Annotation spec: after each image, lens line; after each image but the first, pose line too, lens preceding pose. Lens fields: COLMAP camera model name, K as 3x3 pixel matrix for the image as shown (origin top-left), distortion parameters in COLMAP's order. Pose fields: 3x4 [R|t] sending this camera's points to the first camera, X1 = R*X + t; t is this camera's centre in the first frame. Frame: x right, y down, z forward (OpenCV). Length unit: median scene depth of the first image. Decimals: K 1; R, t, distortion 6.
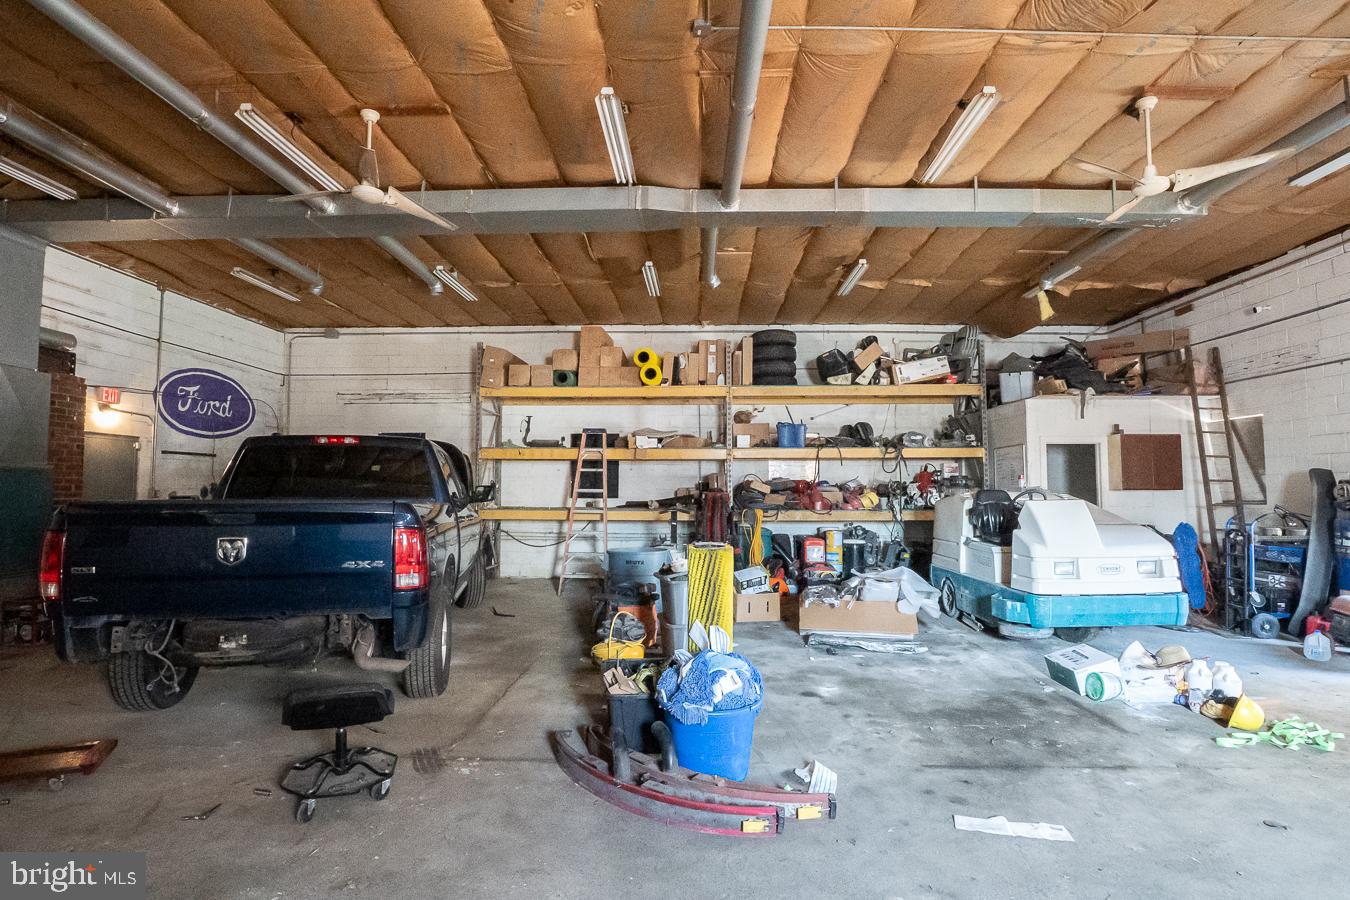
lens RADIAL K [[661.1, 0, 682.7], [0, 661.1, 444.2], [0, 0, 1]] dist [-0.026571, 0.000221]
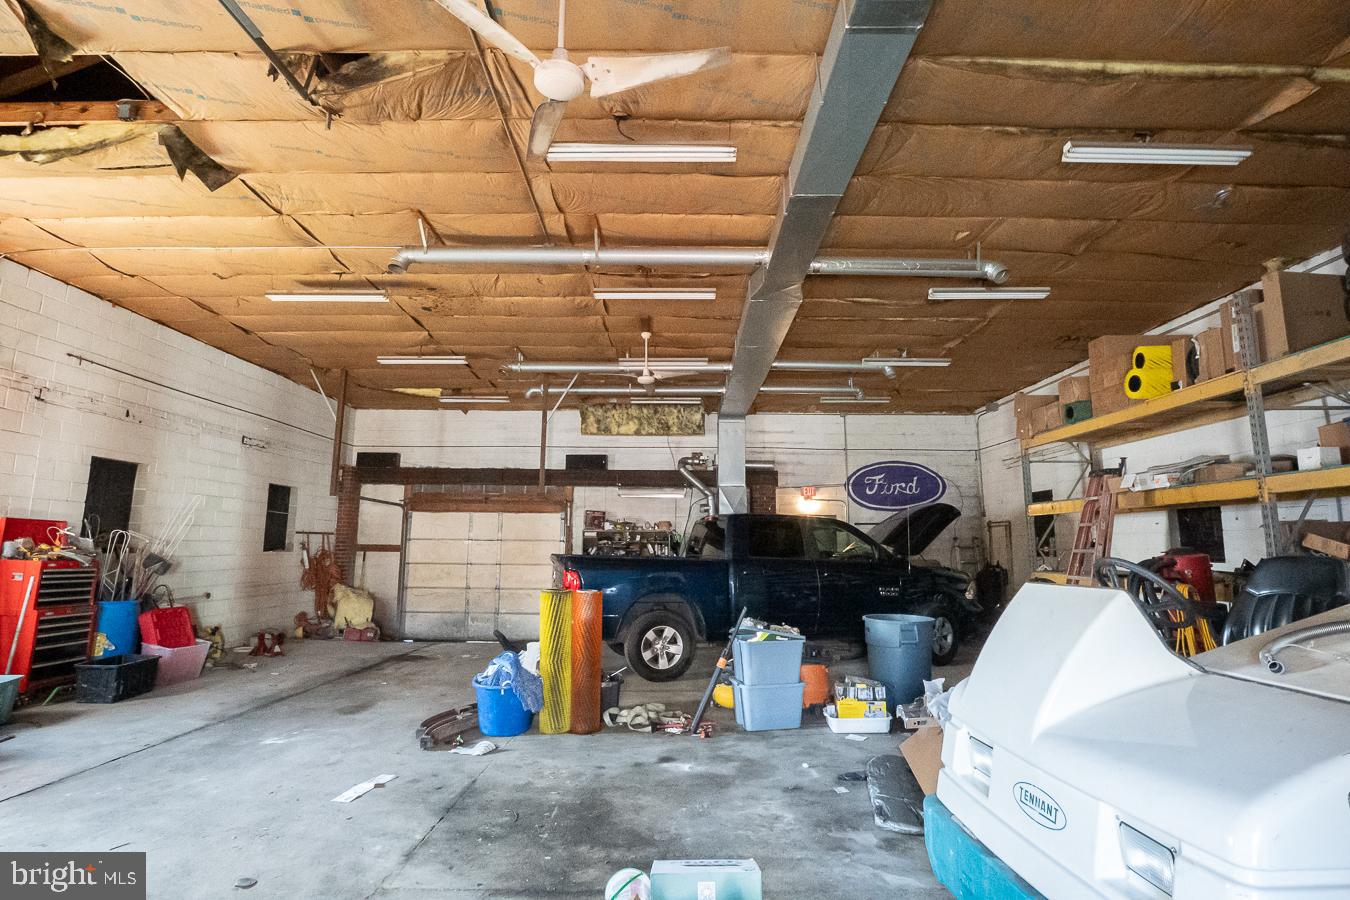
lens RADIAL K [[661.1, 0, 682.7], [0, 661.1, 444.2], [0, 0, 1]] dist [-0.026571, 0.000221]
pose [[0.023624, -0.155184, -0.987603, 1.200370], [0.063383, 0.986124, -0.153436, 0.066556], [0.997710, -0.058973, 0.033133, 0.991996]]
